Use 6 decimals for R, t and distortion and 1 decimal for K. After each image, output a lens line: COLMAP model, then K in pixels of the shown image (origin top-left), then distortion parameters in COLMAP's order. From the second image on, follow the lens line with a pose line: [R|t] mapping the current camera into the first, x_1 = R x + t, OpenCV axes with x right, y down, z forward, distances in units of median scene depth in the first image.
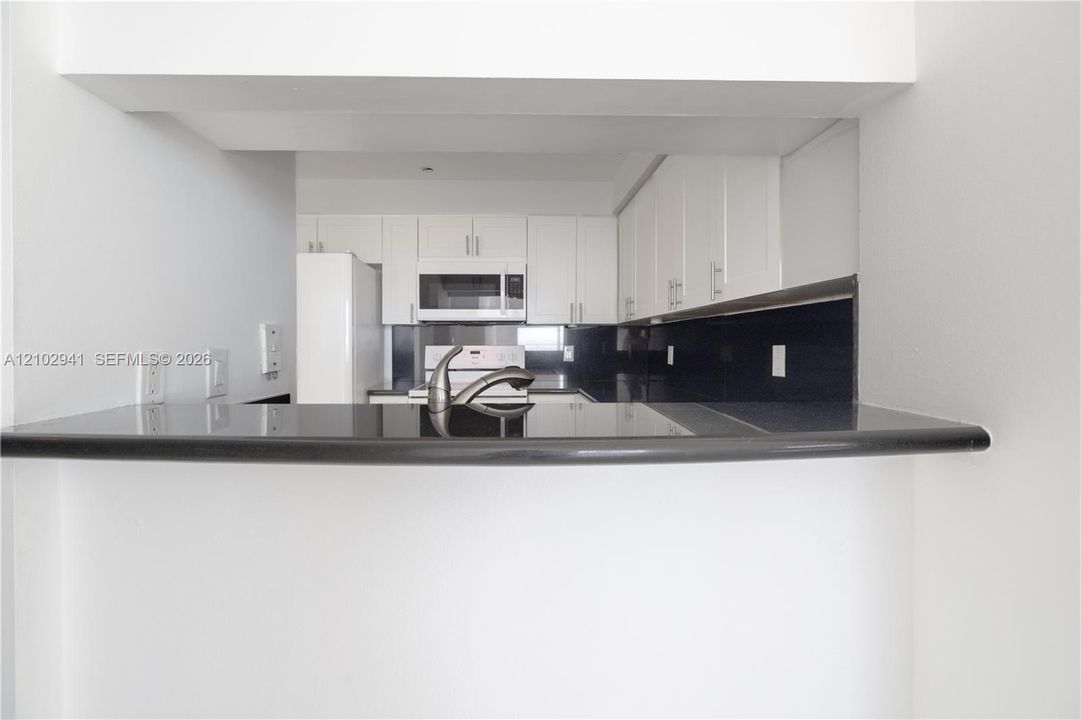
lens RADIAL K [[448.6, 0, 546.4], [0, 448.6, 344.3], [0, 0, 1]] dist [-0.000375, -0.000034]
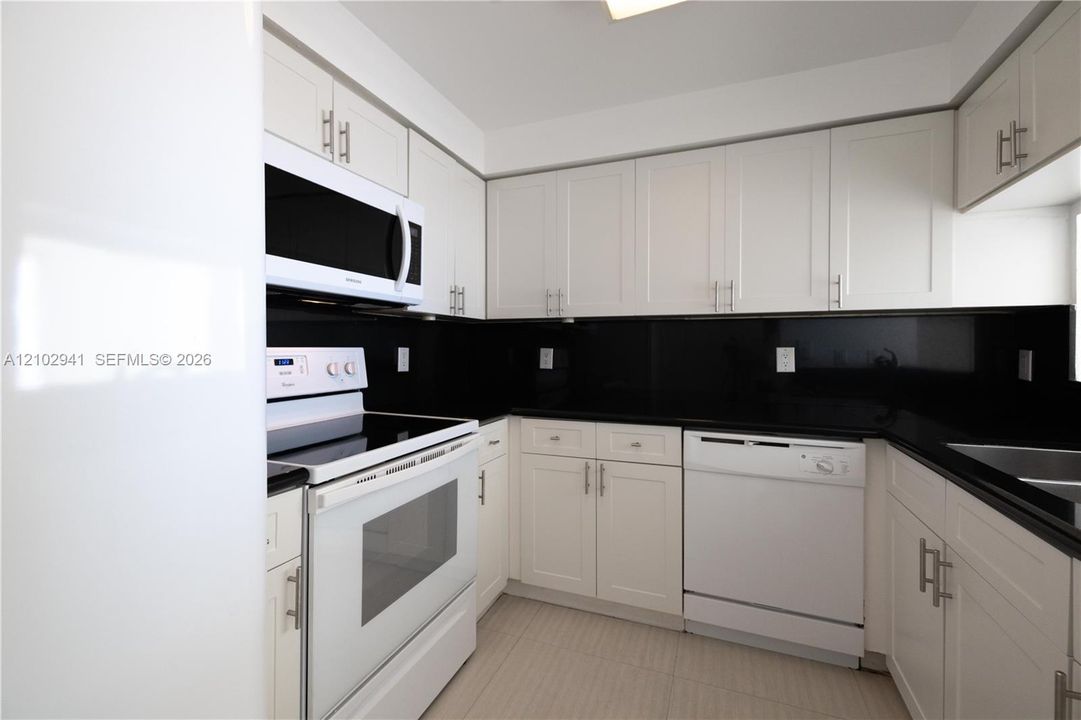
lens RADIAL K [[448.6, 0, 546.4], [0, 448.6, 344.3], [0, 0, 1]] dist [-0.000375, -0.000034]
pose [[0.402010, 0.007861, 0.915601, -0.529146], [-0.004730, 0.999968, -0.006508, 0.001314], [-0.915623, -0.001715, 0.402035, 0.612291]]
